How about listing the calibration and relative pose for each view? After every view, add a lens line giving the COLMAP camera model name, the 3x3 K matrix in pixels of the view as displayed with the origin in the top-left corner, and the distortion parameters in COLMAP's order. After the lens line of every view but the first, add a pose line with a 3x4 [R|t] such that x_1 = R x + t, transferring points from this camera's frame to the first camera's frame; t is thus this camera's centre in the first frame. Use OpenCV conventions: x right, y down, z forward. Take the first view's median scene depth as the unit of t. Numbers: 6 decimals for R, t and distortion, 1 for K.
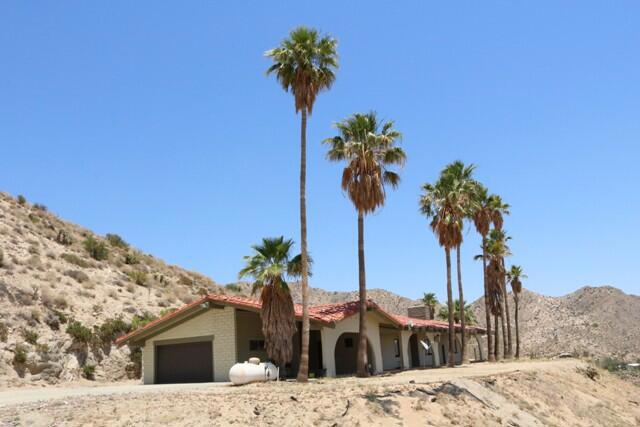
lens RADIAL K [[568.1, 0, 316.8], [0, 568.1, 212.5], [0, 0, 1]] dist [-0.107494, 0.059943]
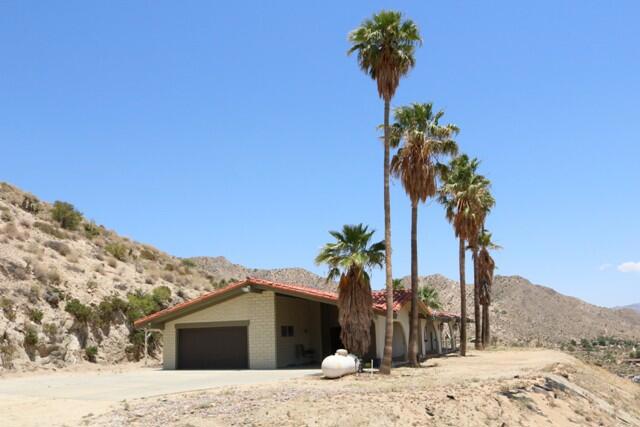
lens RADIAL K [[568.1, 0, 319.4], [0, 568.1, 211.5], [0, 0, 1]] dist [-0.107494, 0.059943]
pose [[0.987096, 0.057342, 0.149508, -0.206277], [-0.062817, 0.997507, 0.032153, -0.004519], [-0.147291, -0.041130, 0.988238, 0.039020]]
